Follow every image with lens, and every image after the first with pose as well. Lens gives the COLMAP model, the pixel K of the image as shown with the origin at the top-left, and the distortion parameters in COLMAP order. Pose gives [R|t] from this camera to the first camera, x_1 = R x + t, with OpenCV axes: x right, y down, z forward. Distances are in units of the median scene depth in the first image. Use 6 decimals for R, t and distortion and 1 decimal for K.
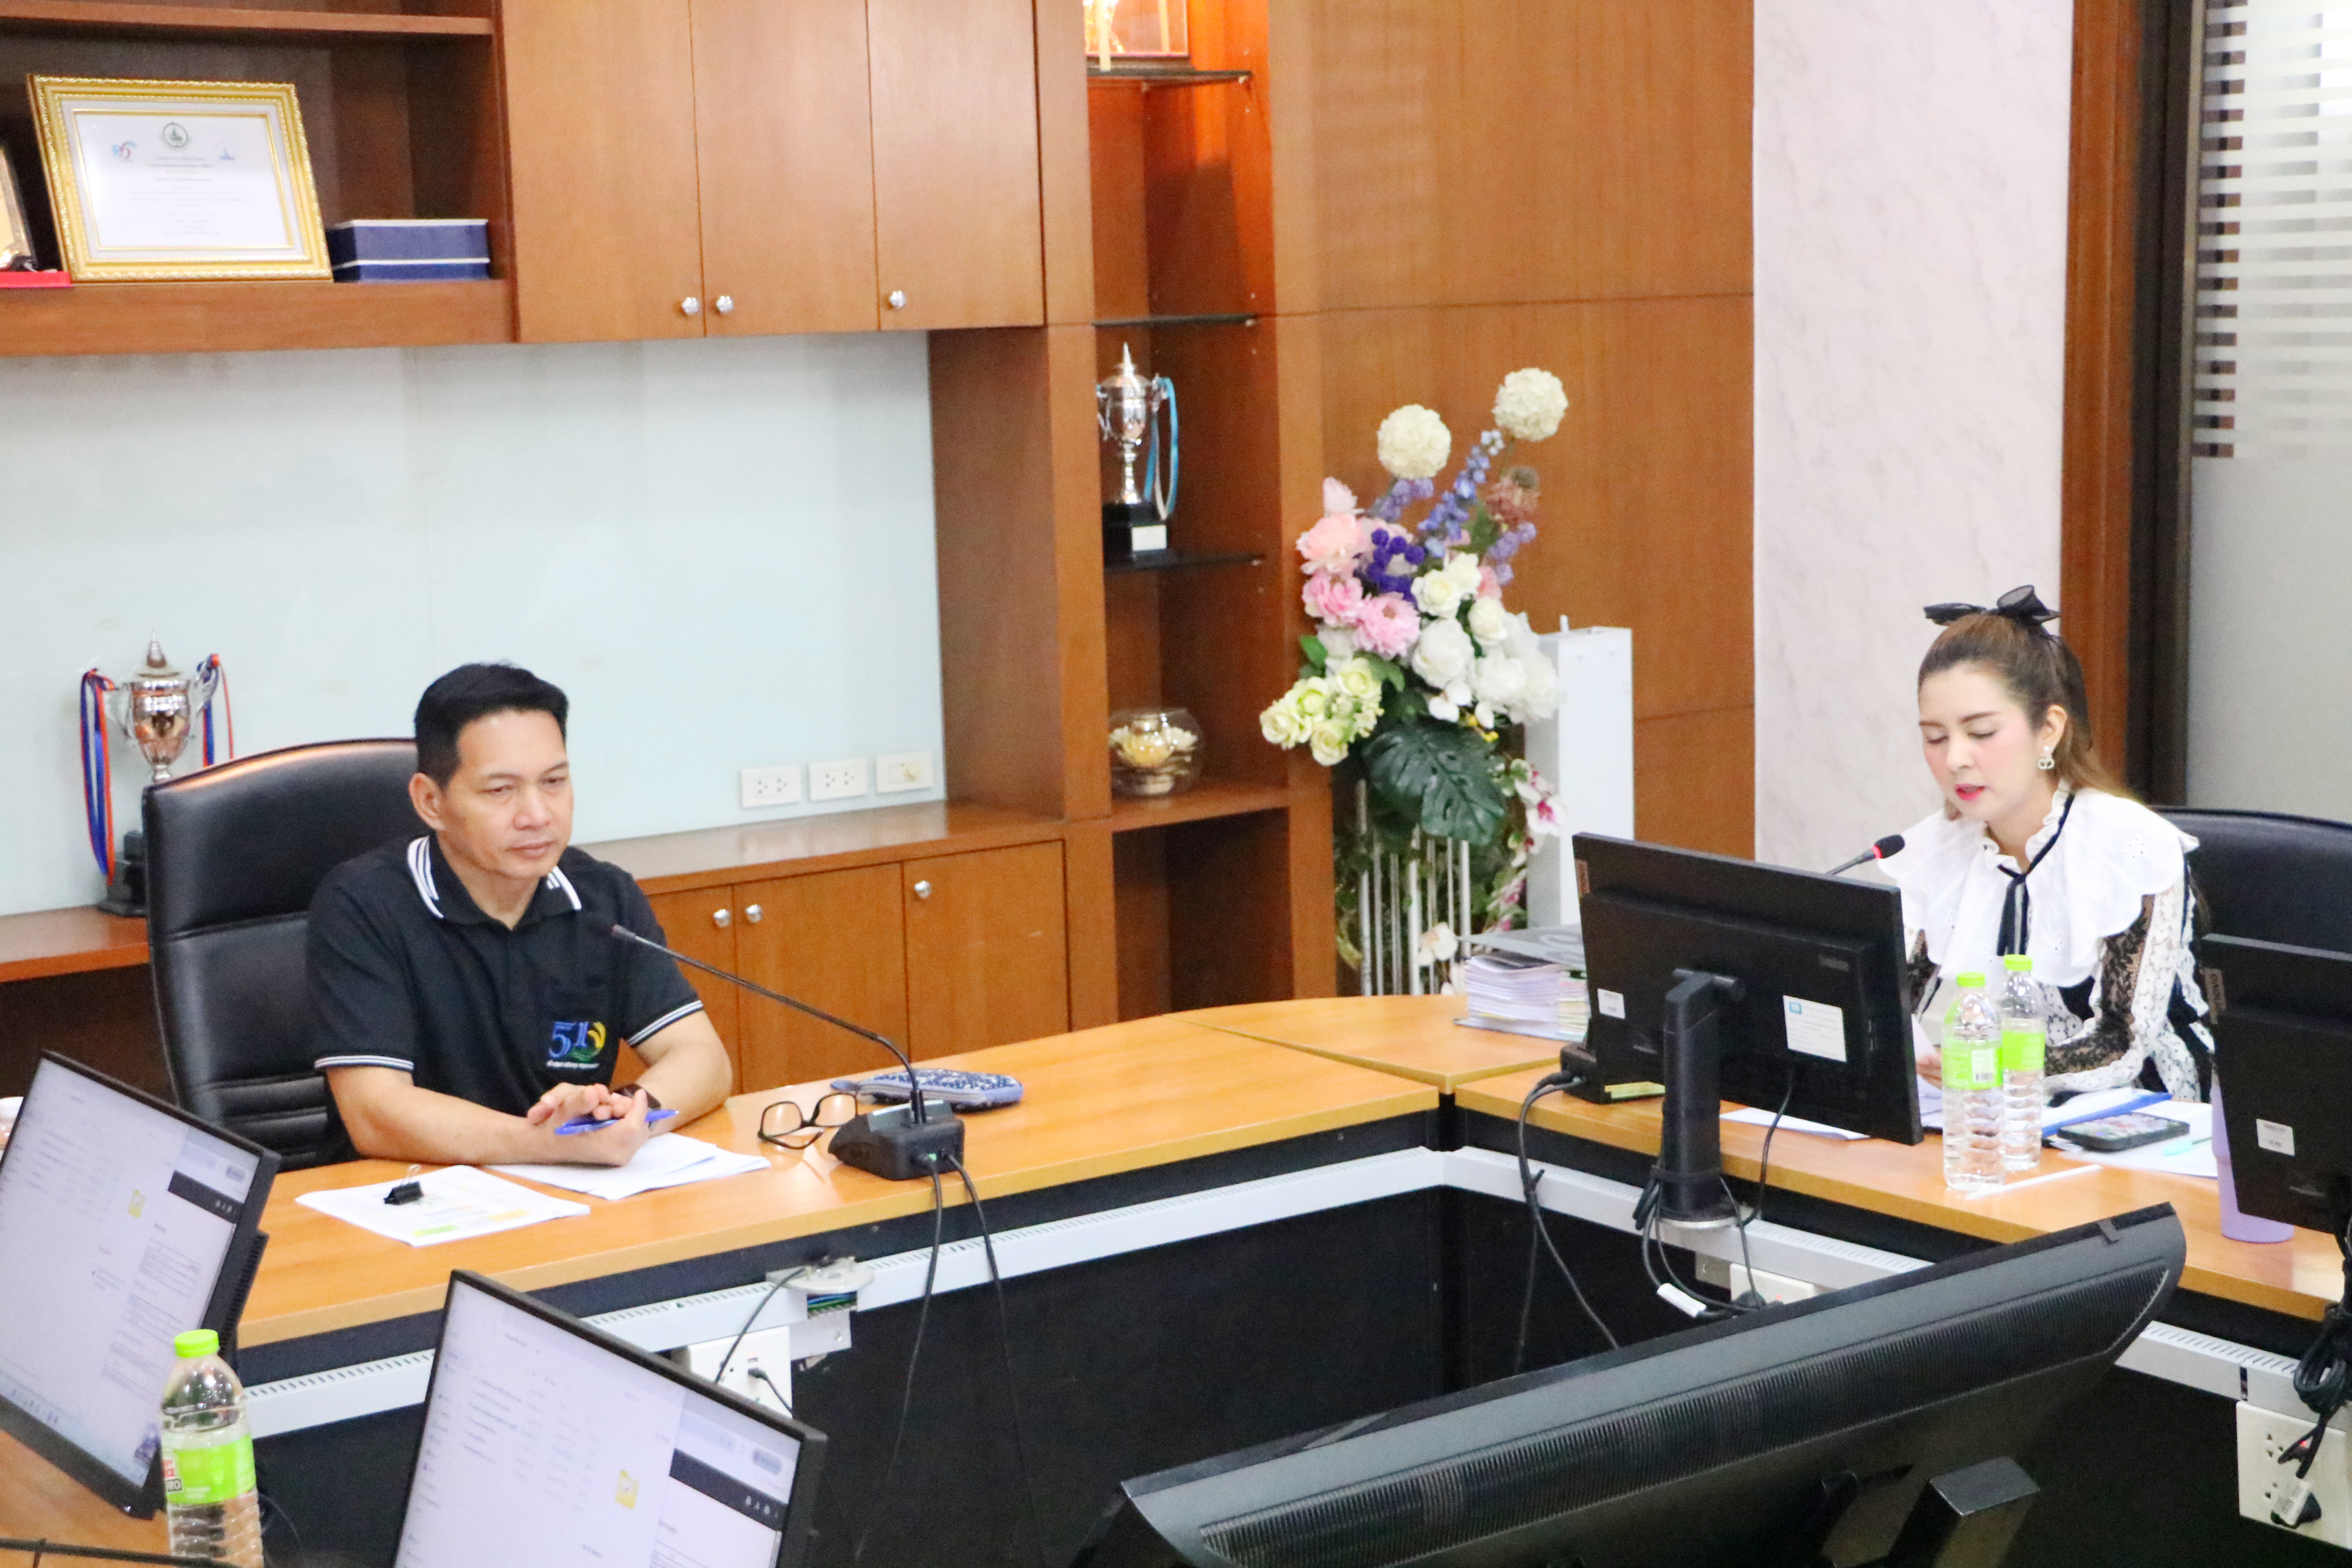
lens RADIAL K [[3692.5, 0, 1178.9], [0, 3692.5, 786.2], [0, 0, 1]] dist [0.175190, 0.000000]
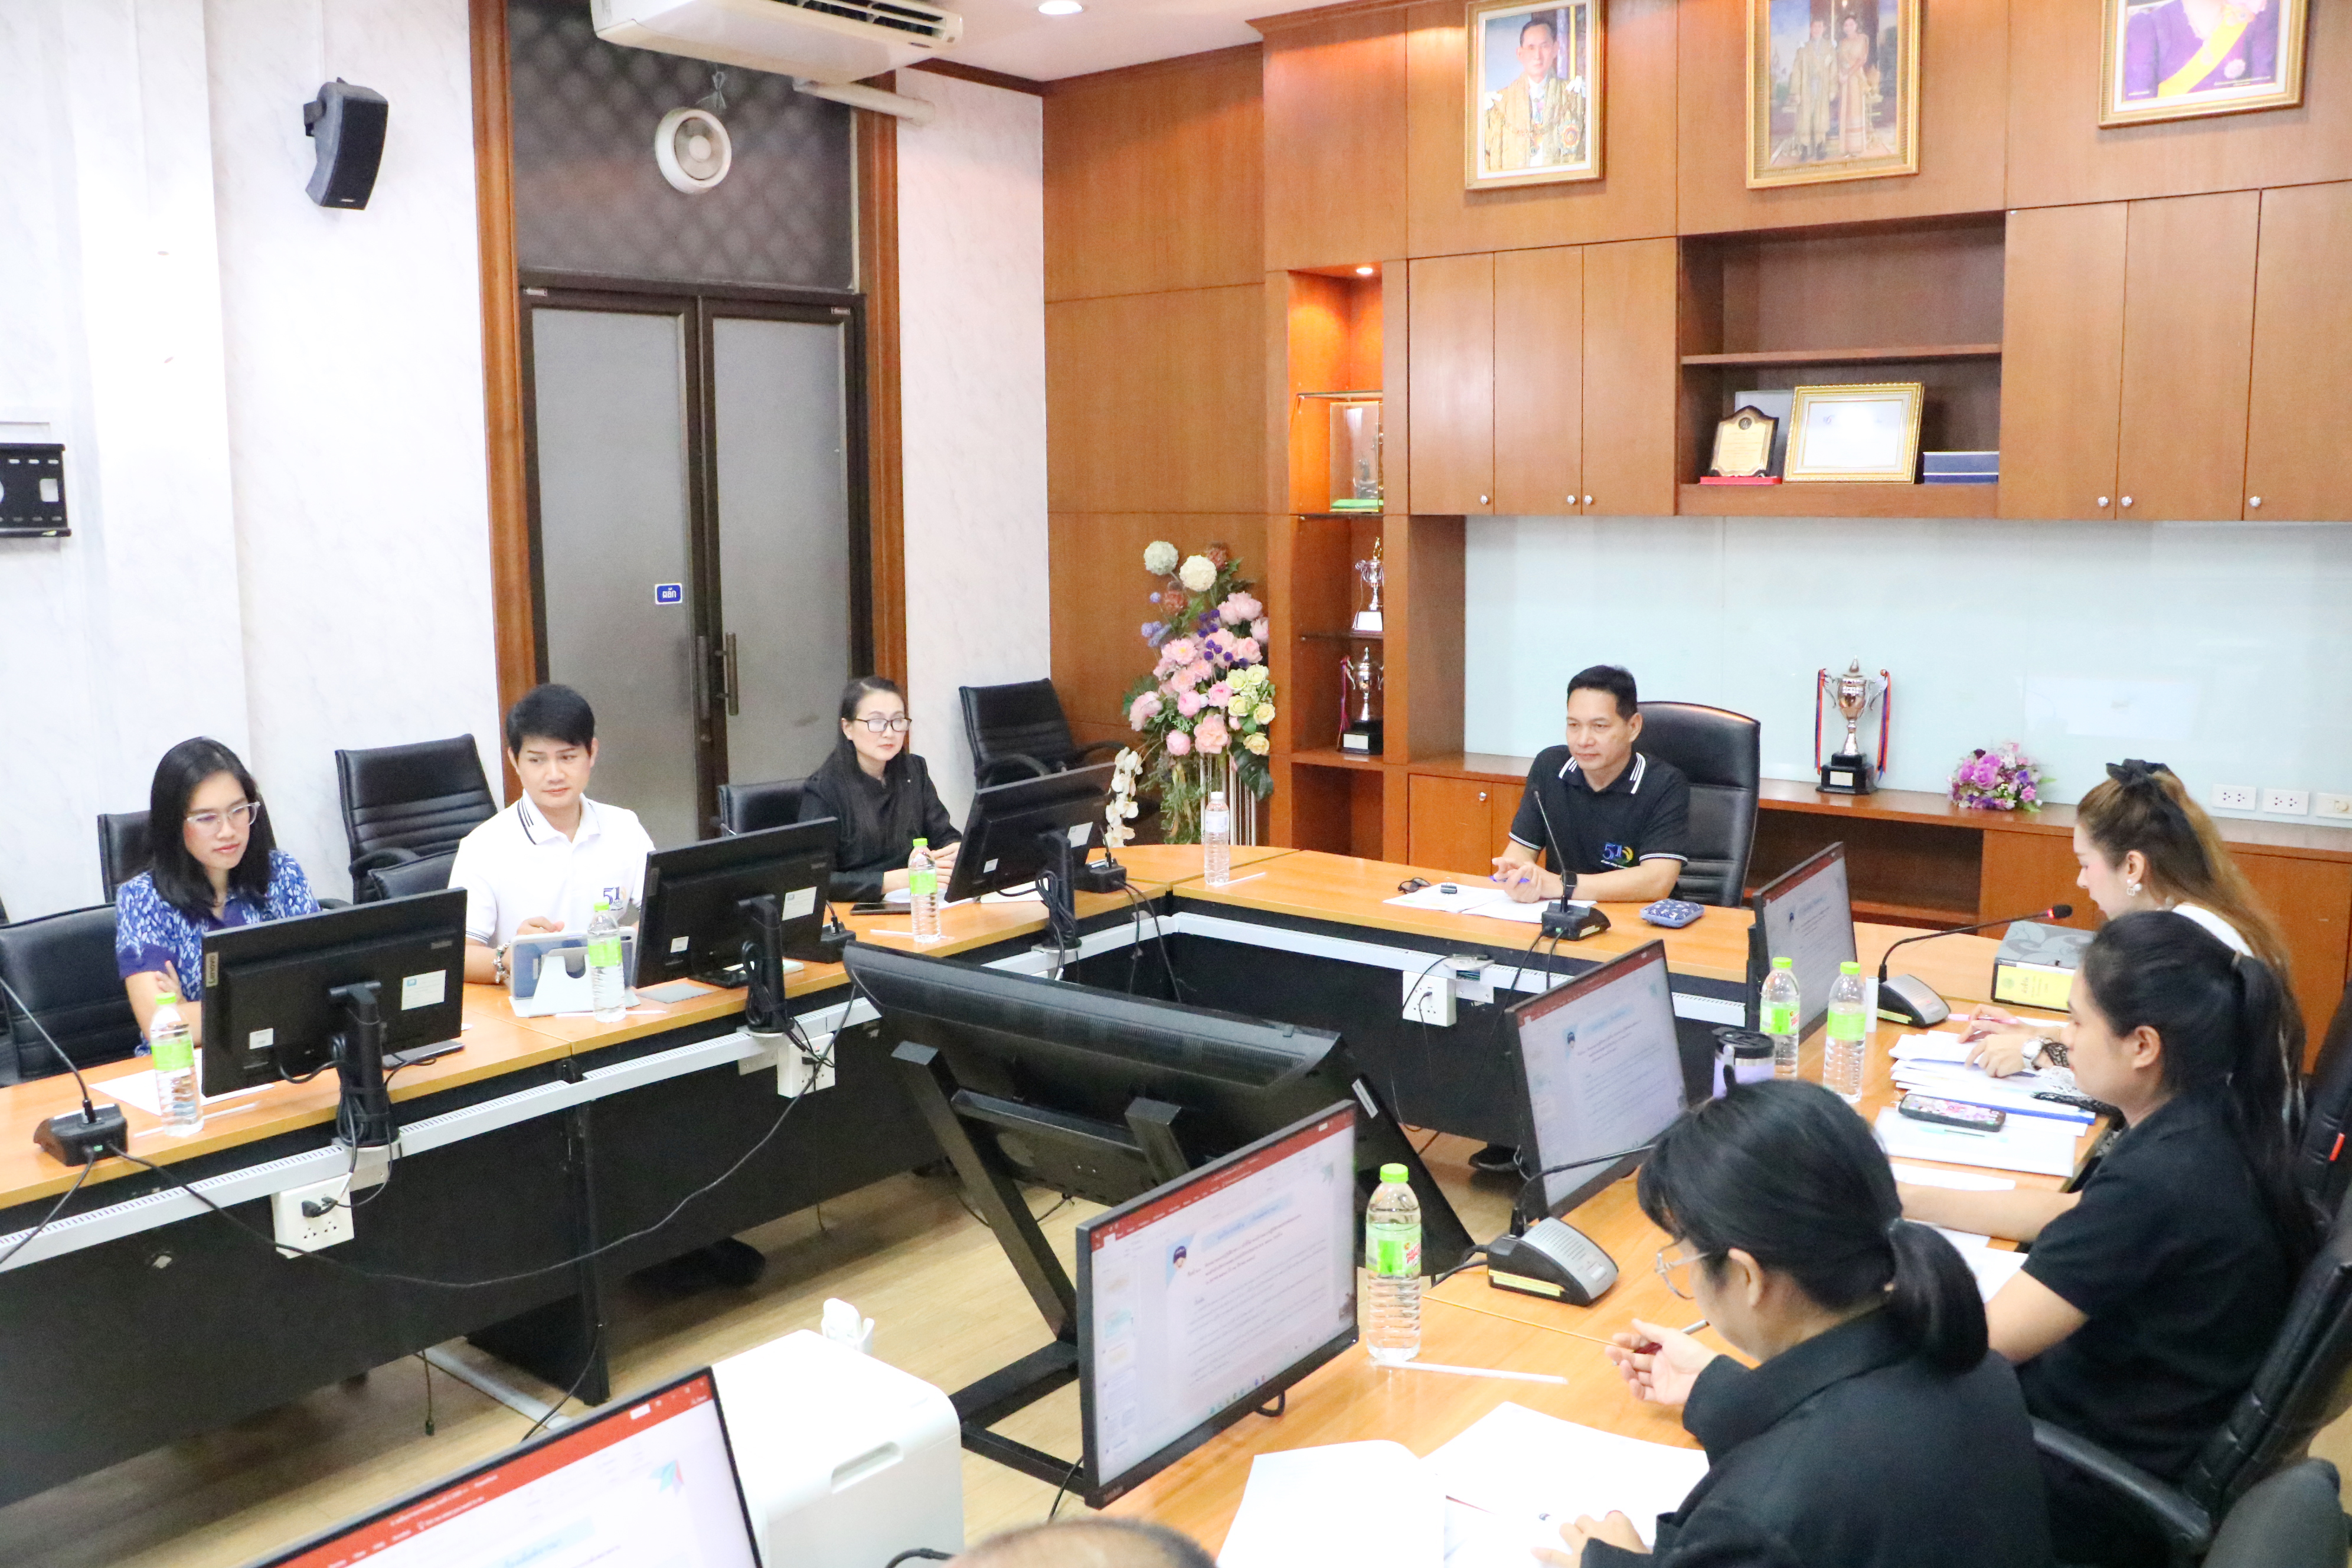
lens RADIAL K [[1927.1, 0, 1167.7], [0, 1927.1, 781.9], [0, 0, 1]] dist [-0.151673, 0.118290]
pose [[0.266464, 0.168205, -0.949054, 0.581040], [-0.127665, 0.982138, 0.138224, -0.064248], [0.955353, 0.084329, 0.283178, 0.346944]]
